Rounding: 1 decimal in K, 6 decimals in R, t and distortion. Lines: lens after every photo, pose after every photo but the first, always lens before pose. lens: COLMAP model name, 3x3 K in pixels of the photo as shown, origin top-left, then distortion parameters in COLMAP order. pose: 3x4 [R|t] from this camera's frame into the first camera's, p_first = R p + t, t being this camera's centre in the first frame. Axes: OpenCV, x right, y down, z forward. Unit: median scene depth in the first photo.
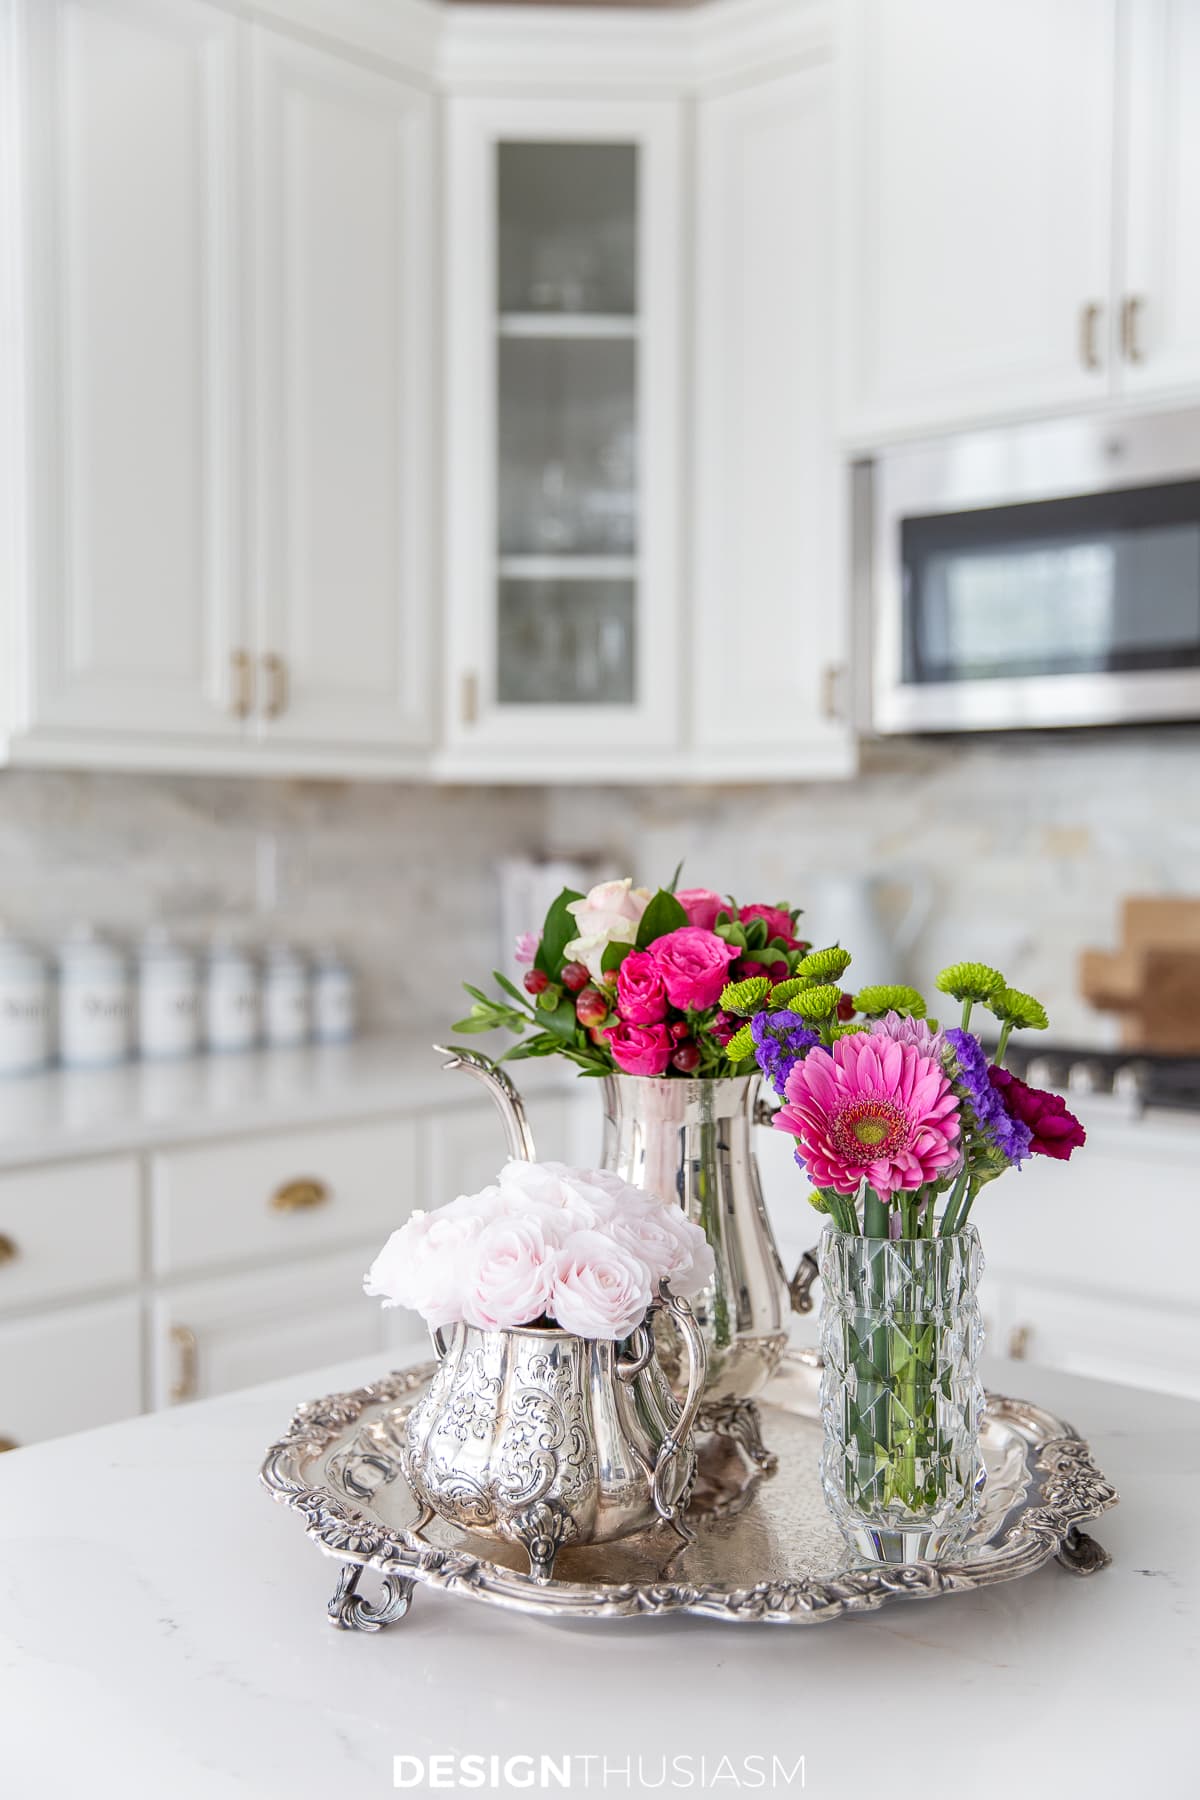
lens RADIAL K [[2044.6, 0, 600.0], [0, 2044.6, 900.0], [0, 0, 1]] dist [0.027133, 0.016237]
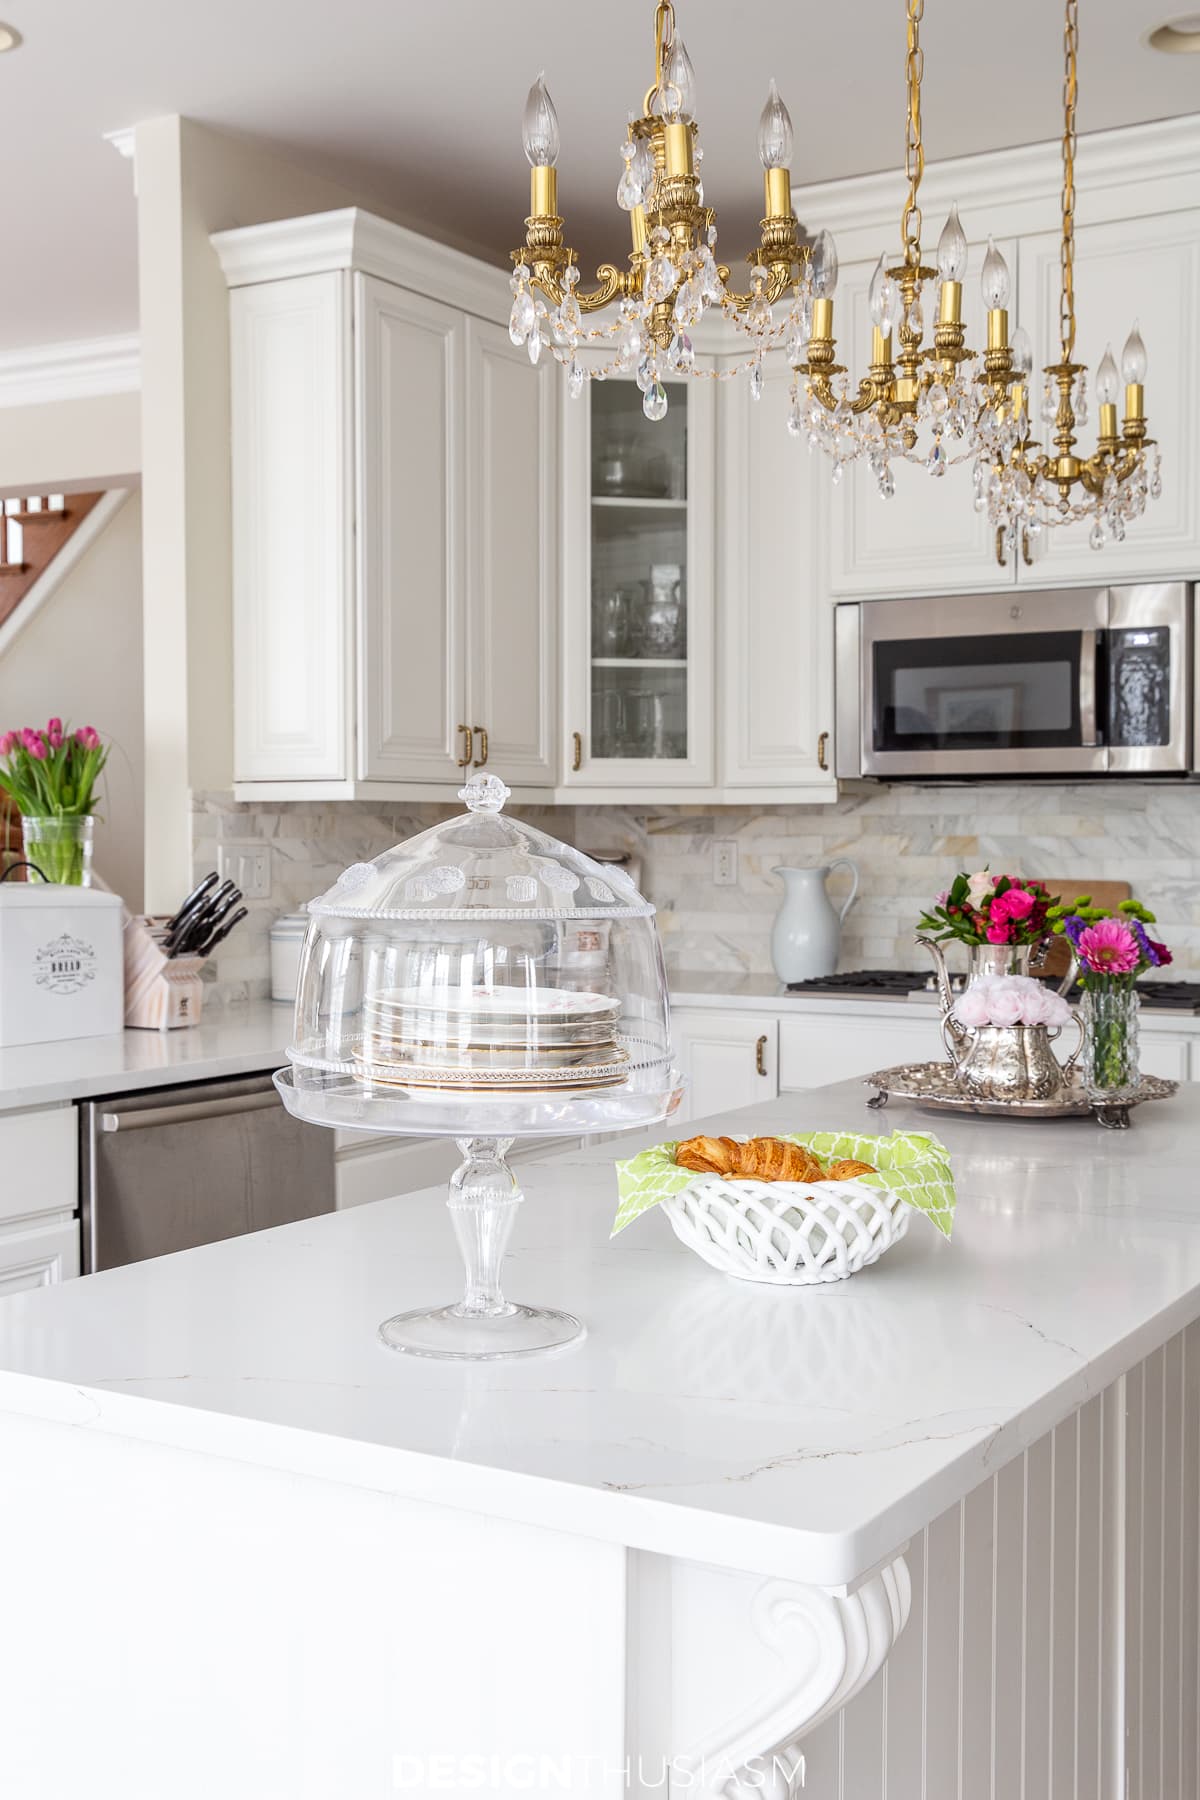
lens RADIAL K [[2095.6, 0, 600.0], [0, 2095.6, 900.0], [0, 0, 1]] dist [0.004037, 0.004068]
pose [[0.986166, -0.009283, 0.165501, -0.316976], [0.008705, 0.999953, 0.004217, 0.003819], [-0.165533, -0.002718, 0.986201, -0.544399]]
